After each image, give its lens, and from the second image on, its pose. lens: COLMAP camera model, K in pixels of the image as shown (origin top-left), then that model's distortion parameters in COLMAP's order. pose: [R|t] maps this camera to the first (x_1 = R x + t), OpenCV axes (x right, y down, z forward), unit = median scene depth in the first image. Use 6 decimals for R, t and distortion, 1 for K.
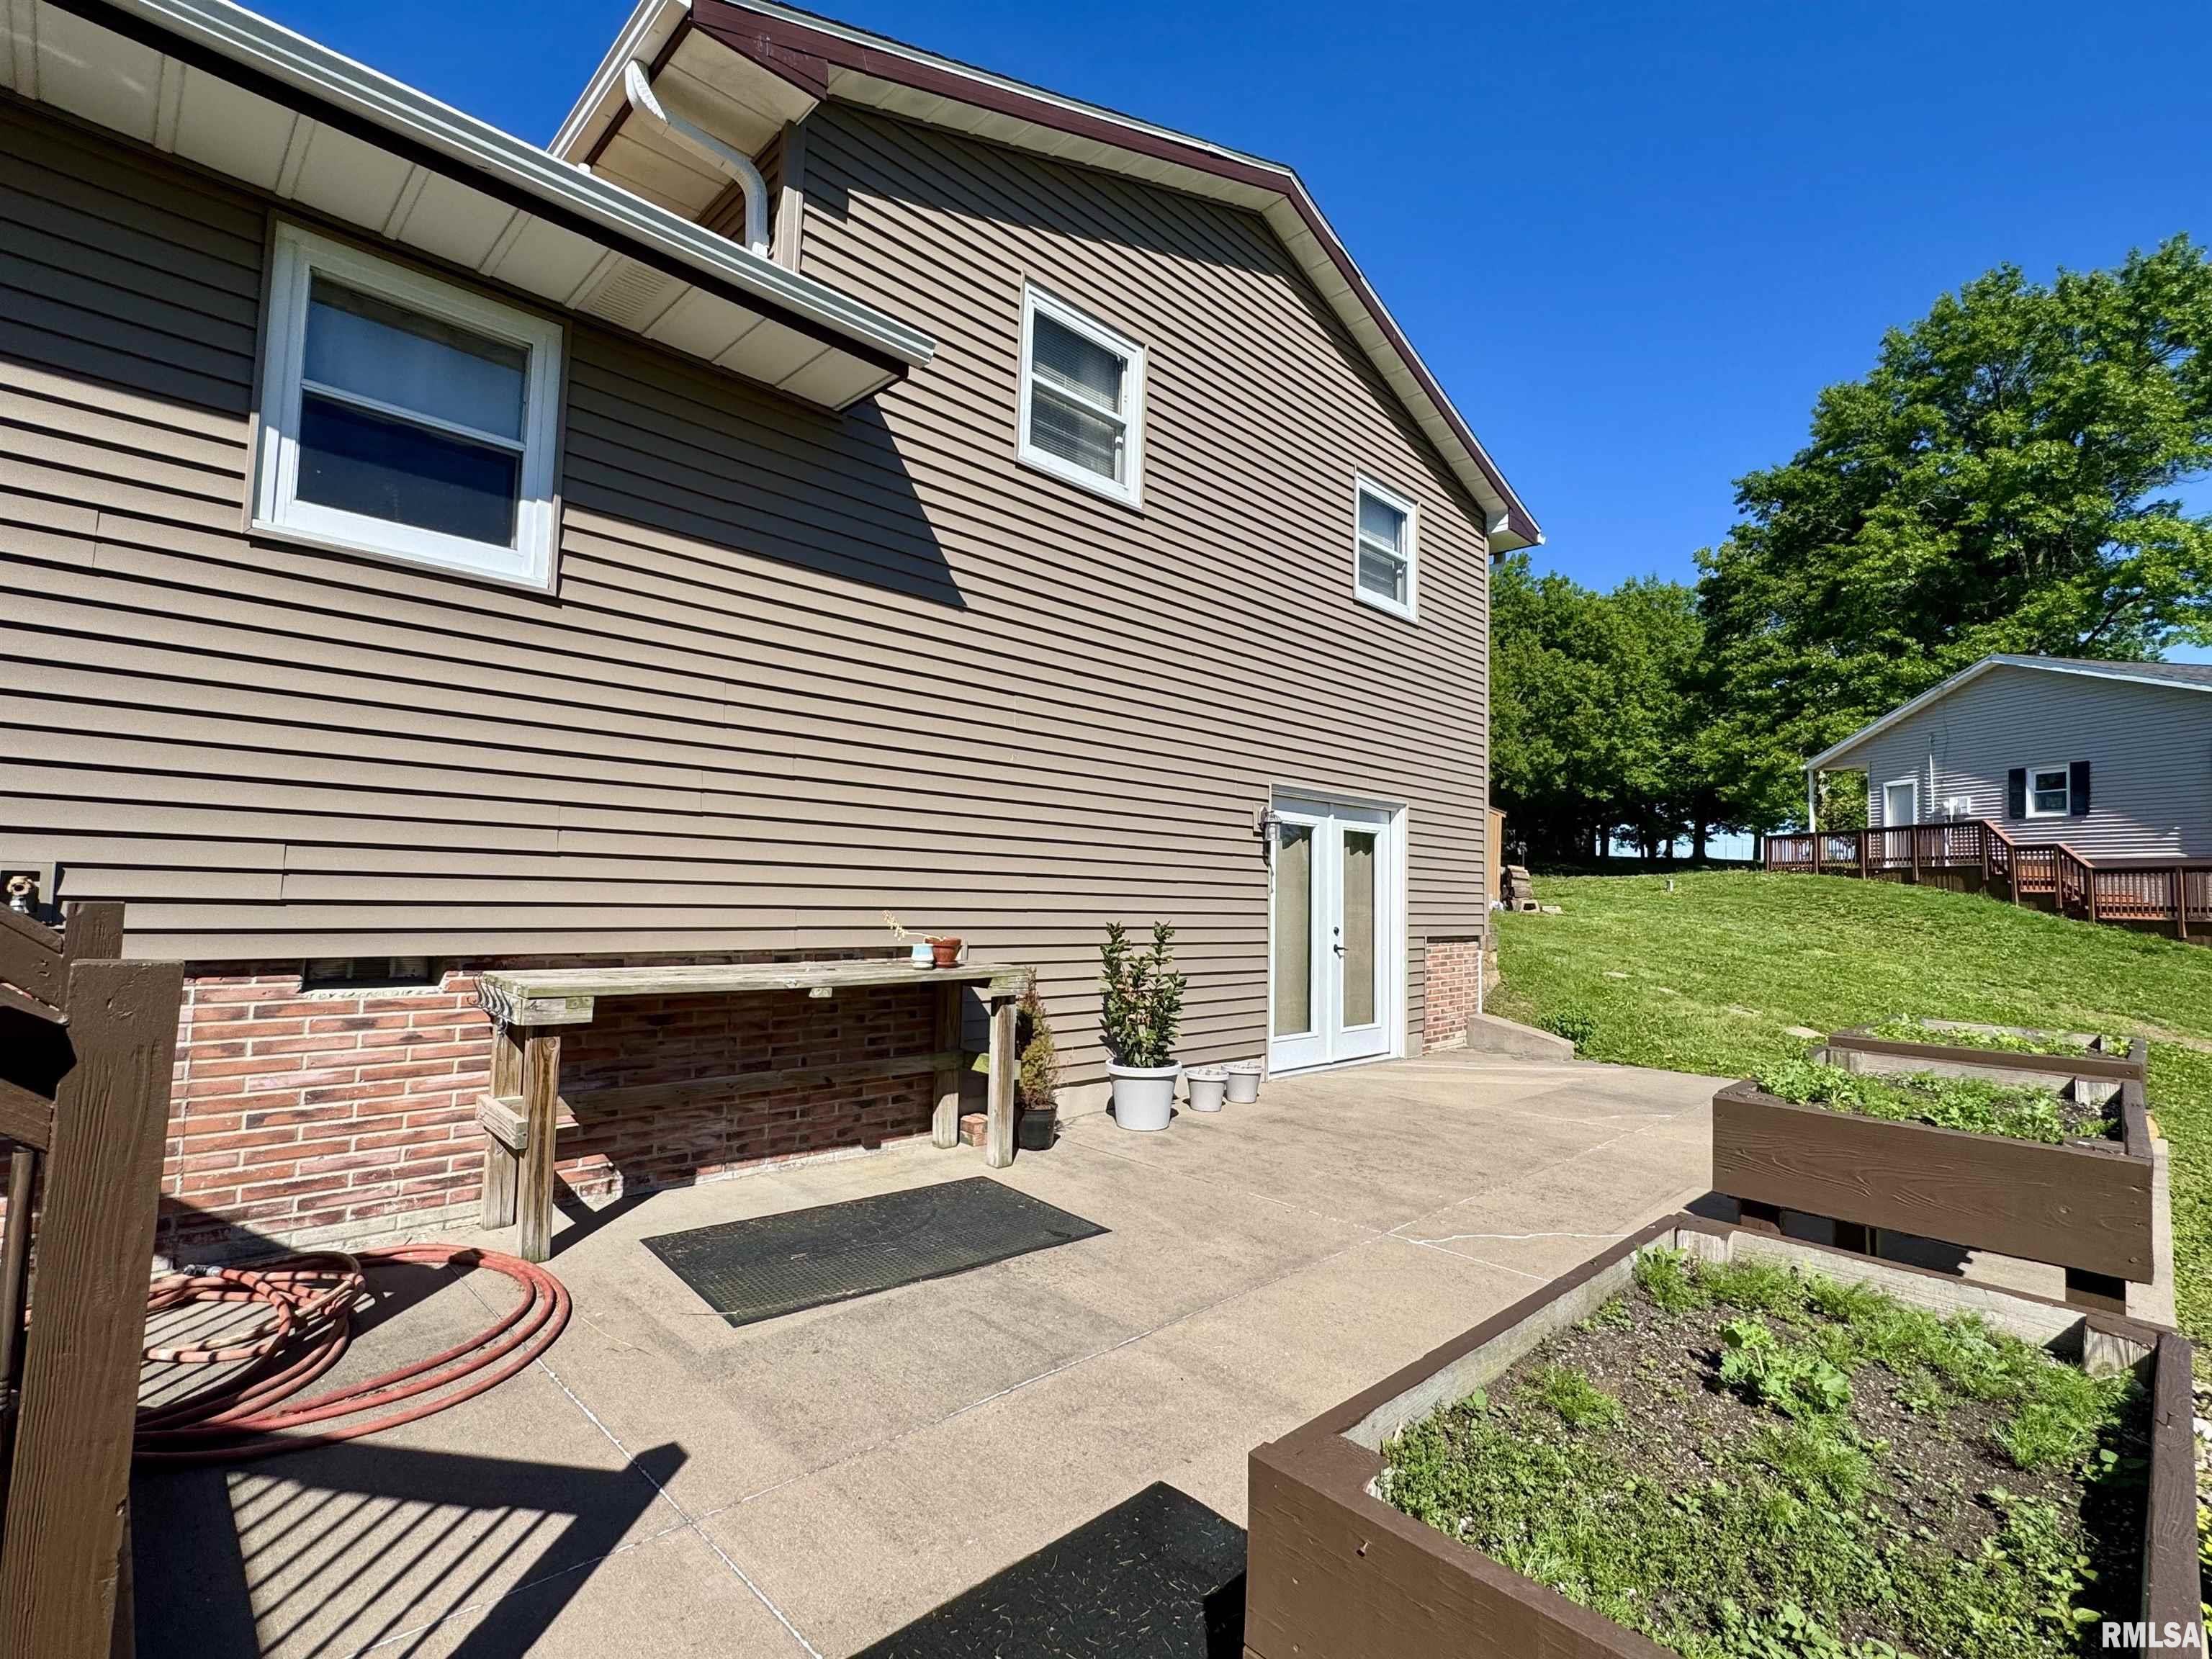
lens RADIAL K [[1033.8, 0, 1106.0], [0, 1033.8, 829.5], [0, 0, 1]] dist [0.000007, -0.000243]
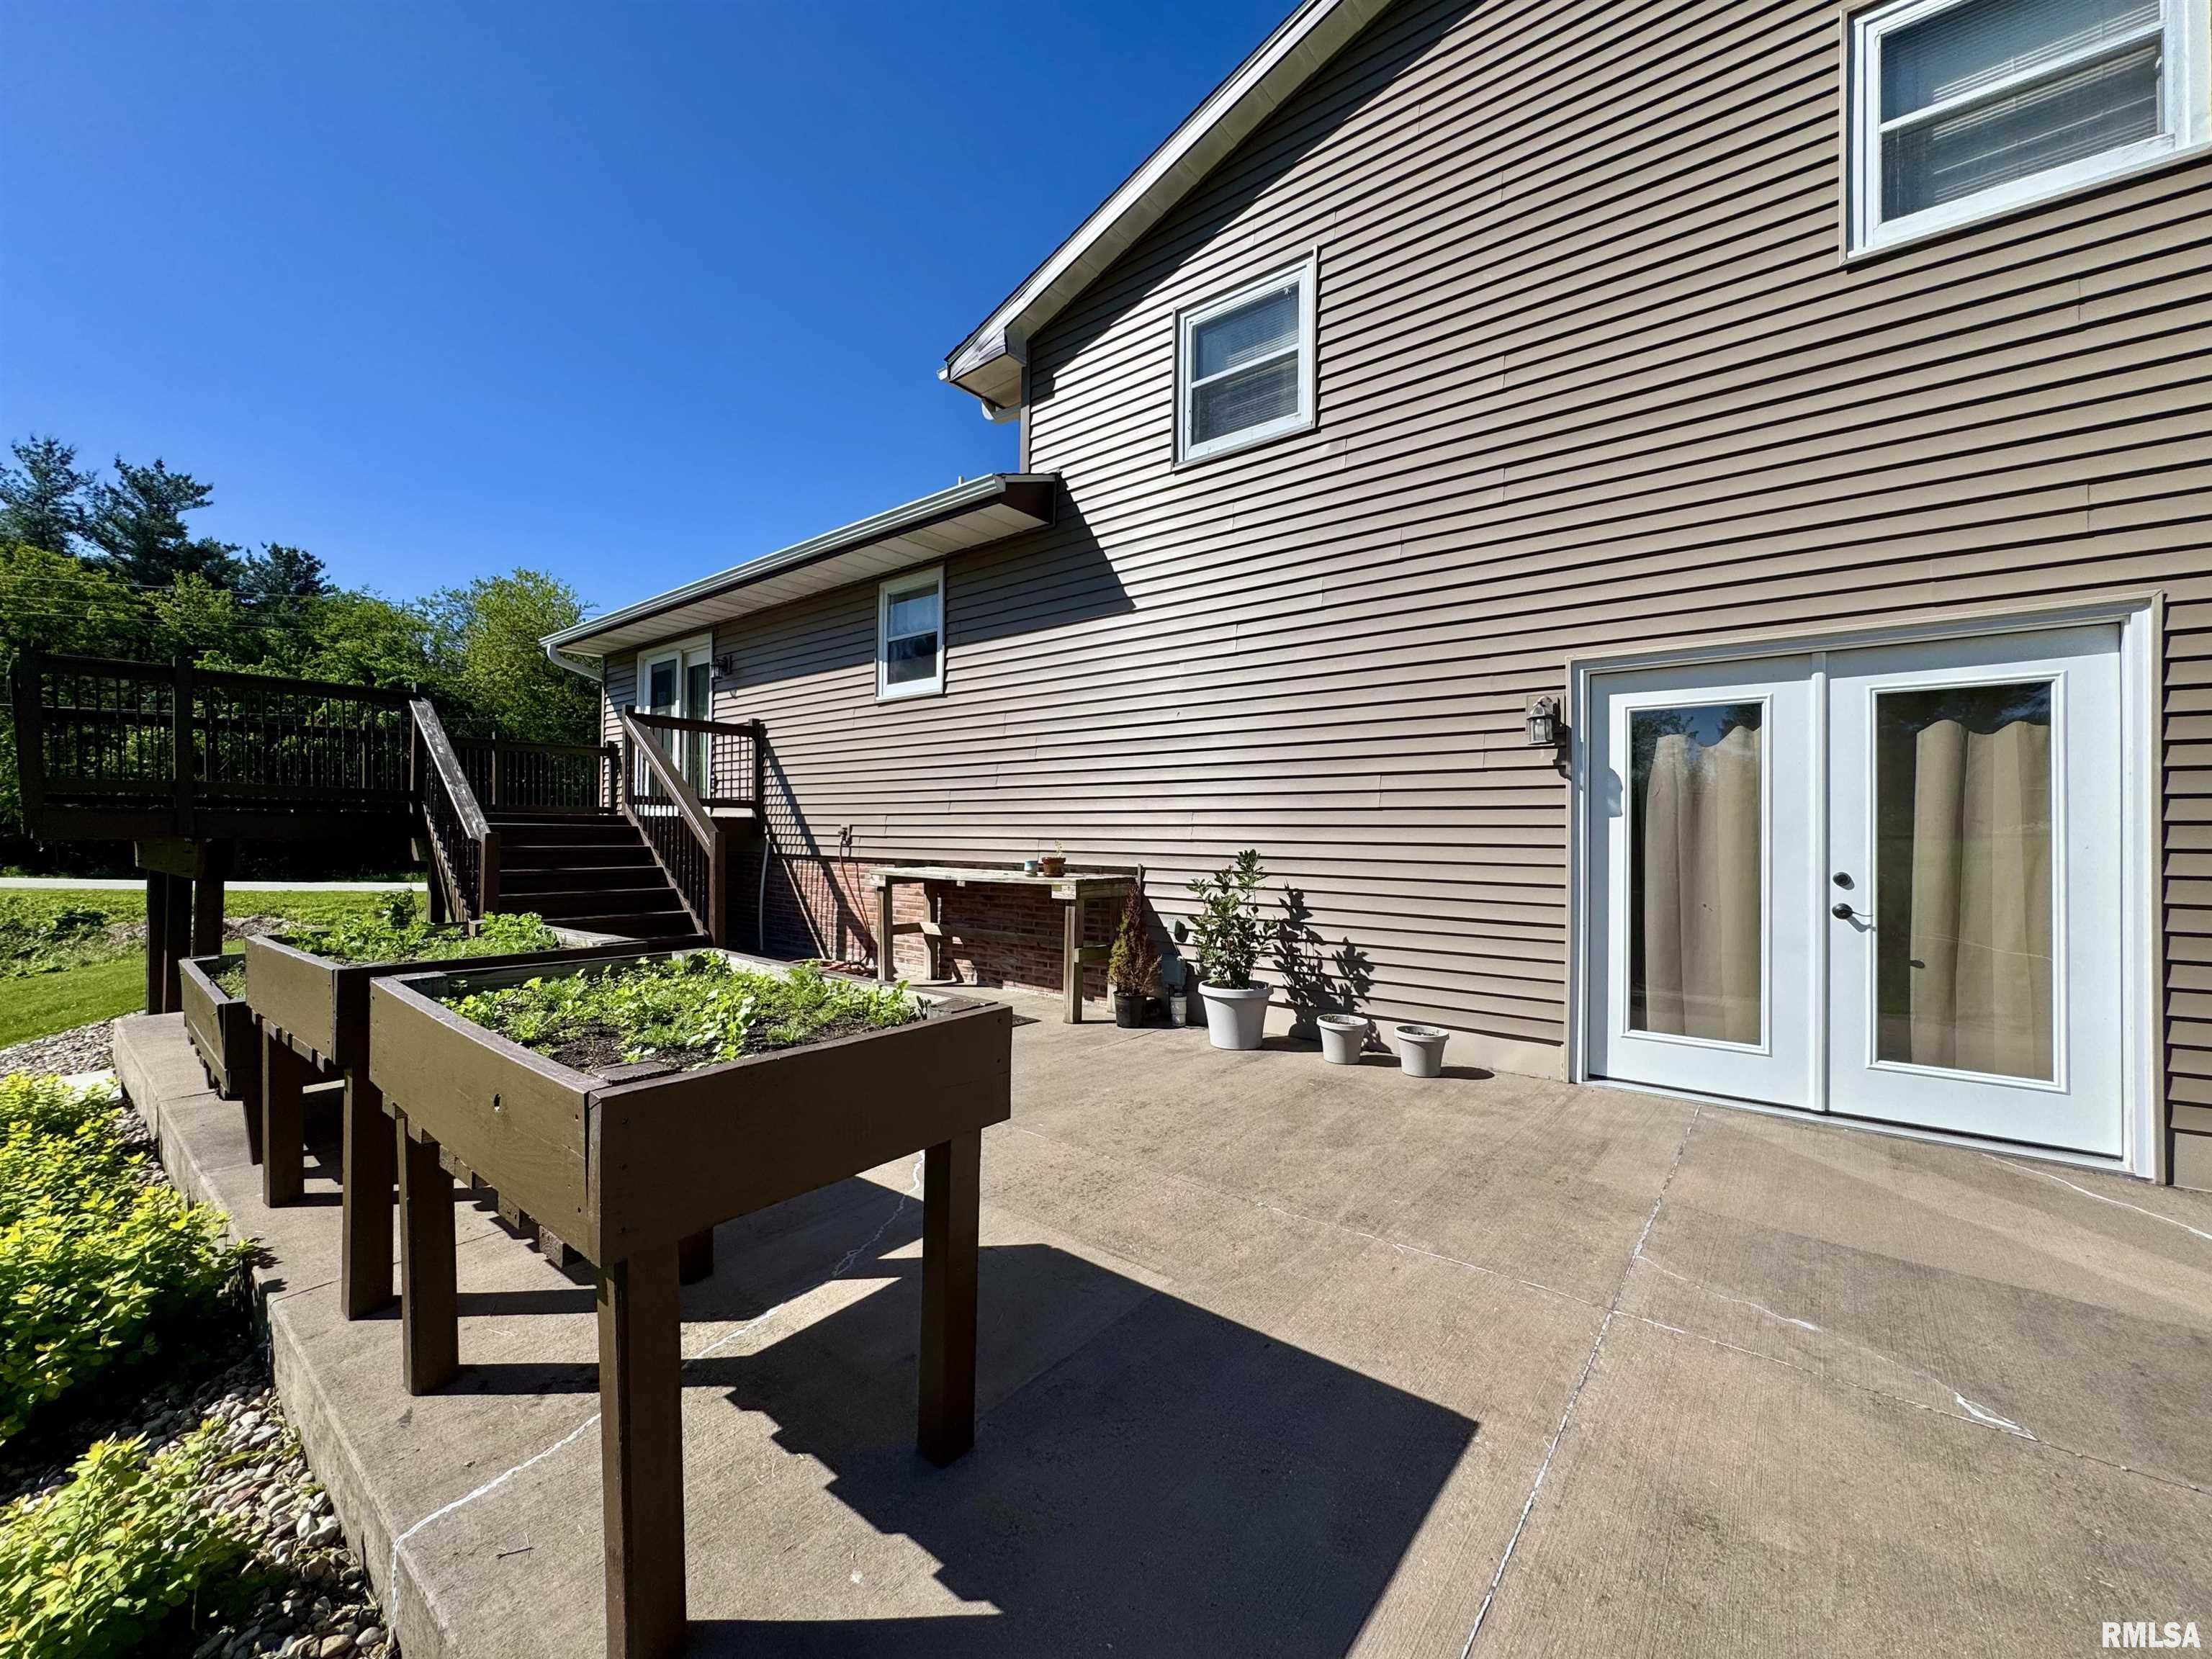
lens RADIAL K [[885.9, 0, 1106.0], [0, 885.9, 829.5], [0, 0, 1]] dist [-0.000326, 0.000677]
pose [[0.108979, -0.037555, -0.993334, 0.819292], [0.053052, 0.998082, -0.031914, 0.082216], [0.992627, -0.049220, 0.110762, 0.699127]]
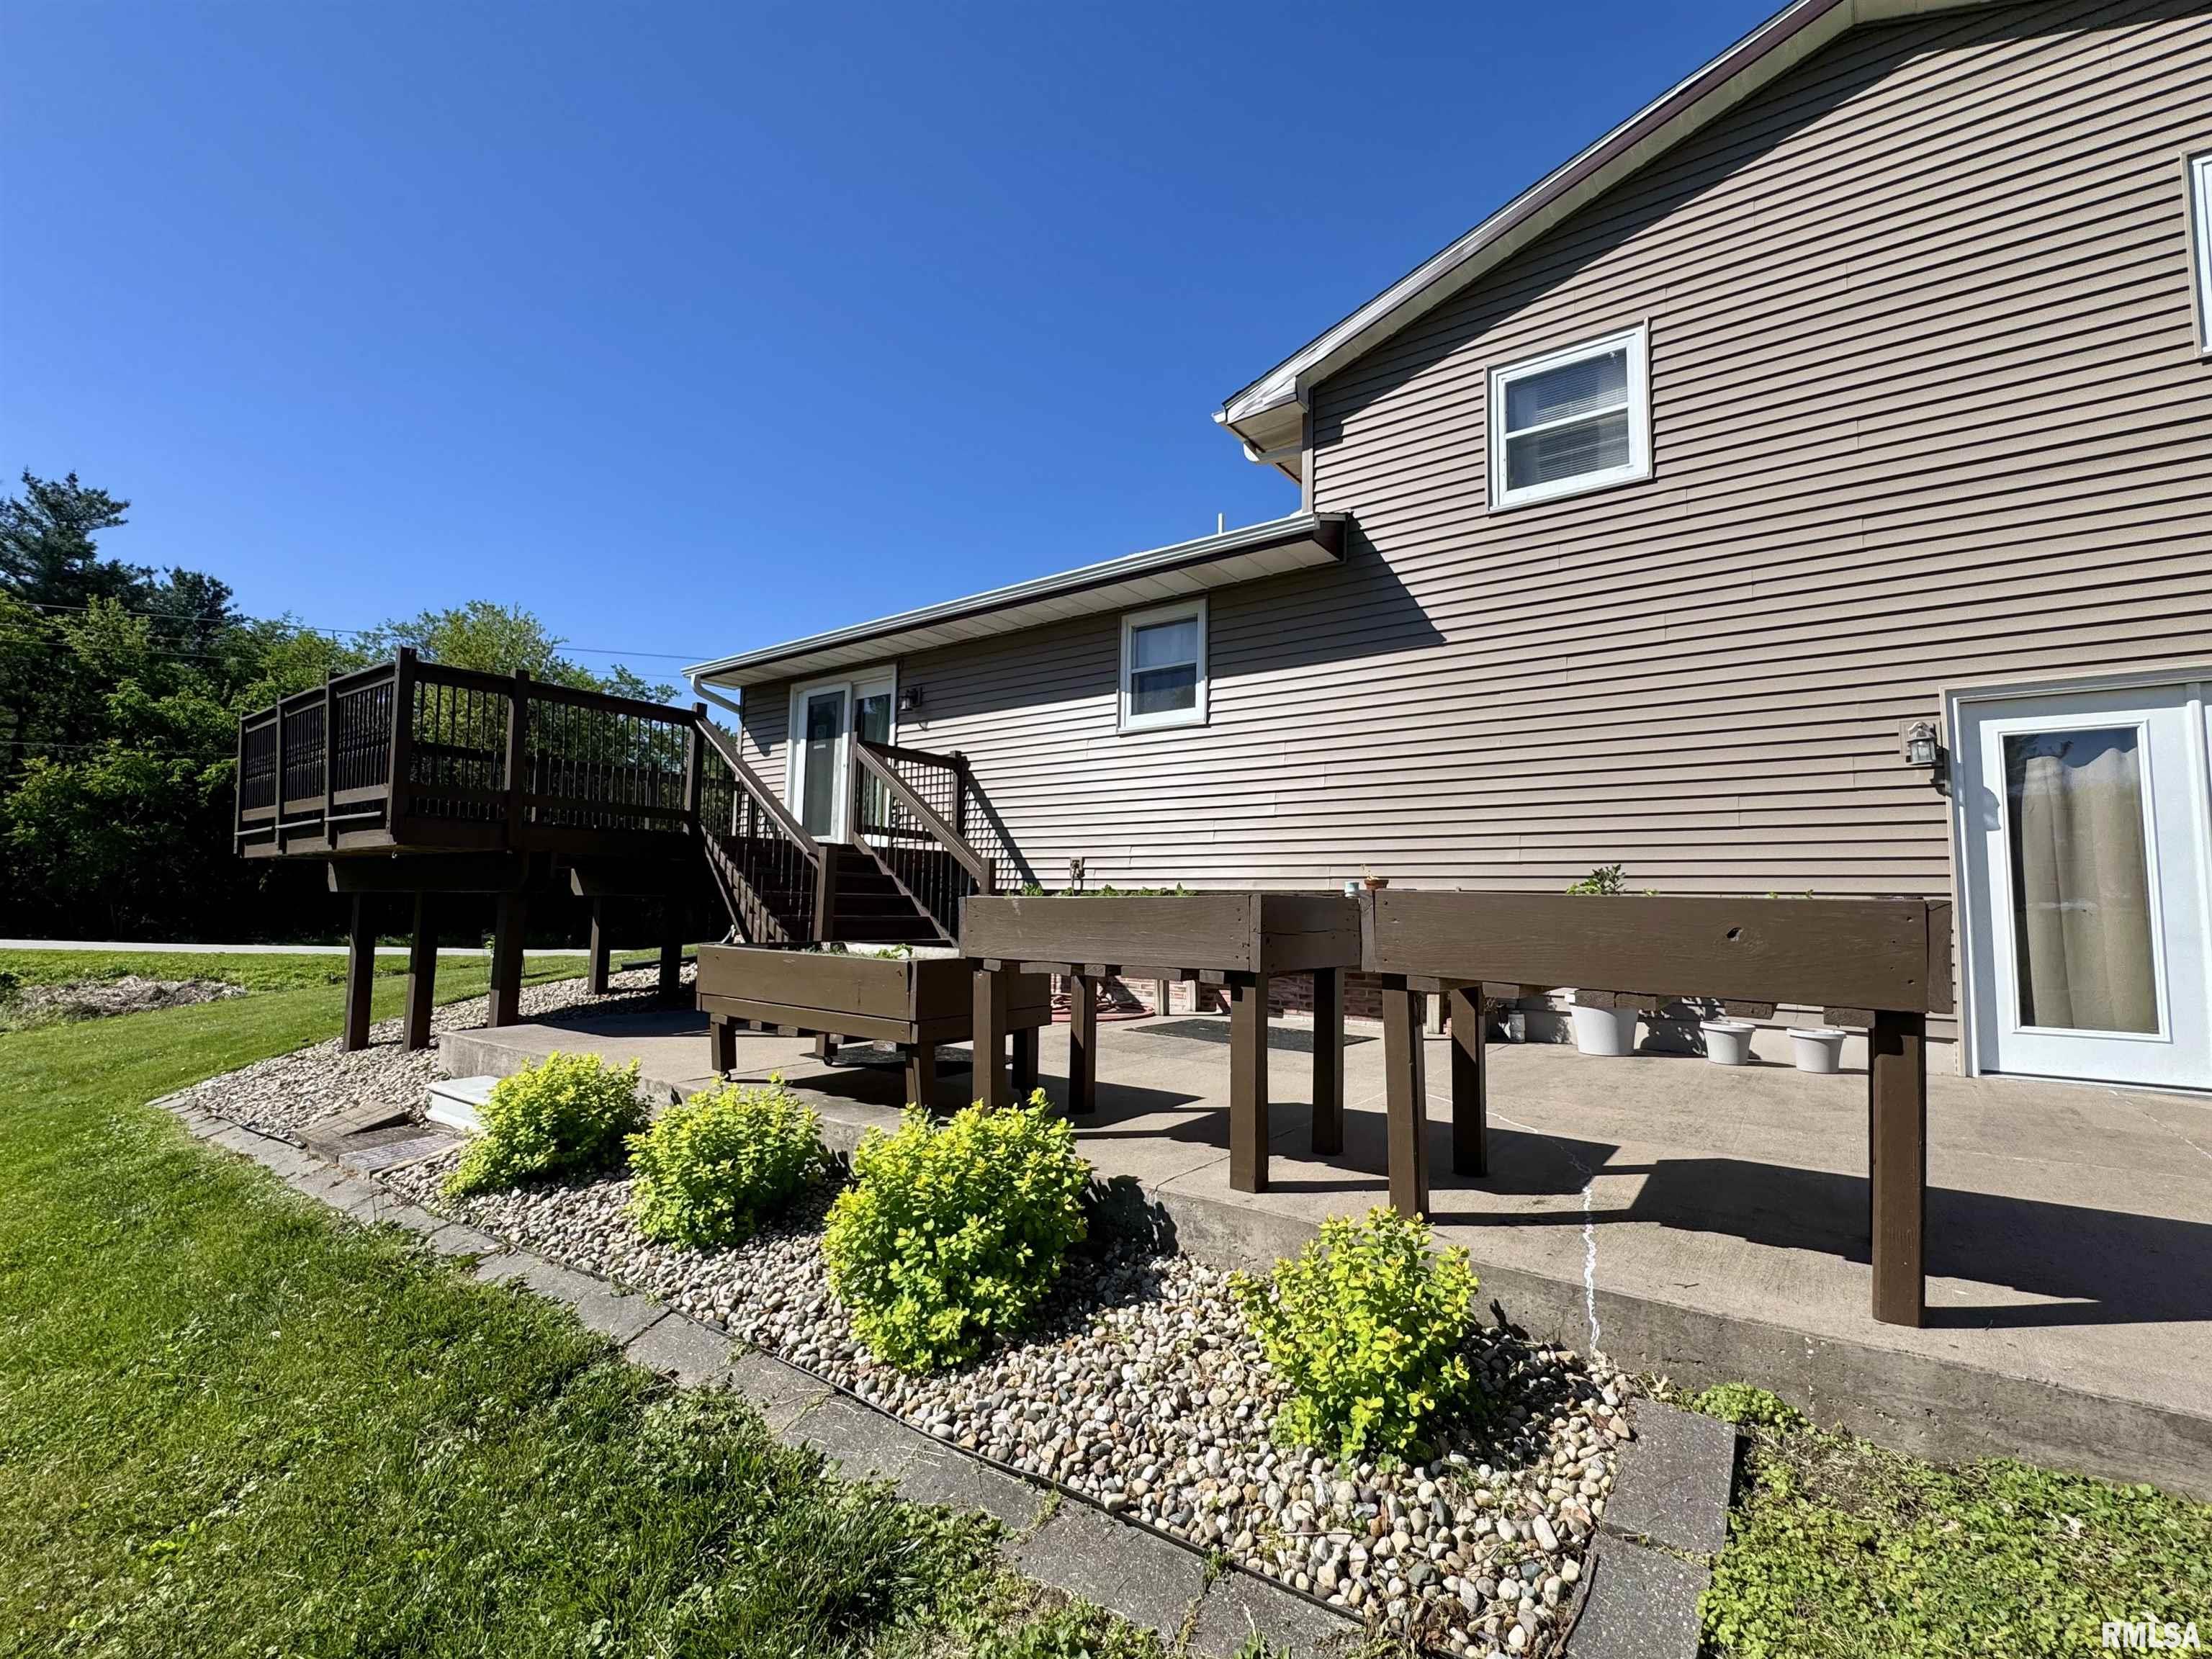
lens RADIAL K [[994.0, 0, 1106.0], [0, 994.0, 829.5], [0, 0, 1]] dist [-0.000007, -0.000029]
pose [[0.147060, -0.109475, -0.983051, 0.899985], [0.045346, 0.993558, -0.103861, 0.123649], [0.988088, -0.029304, 0.151077, 0.297999]]
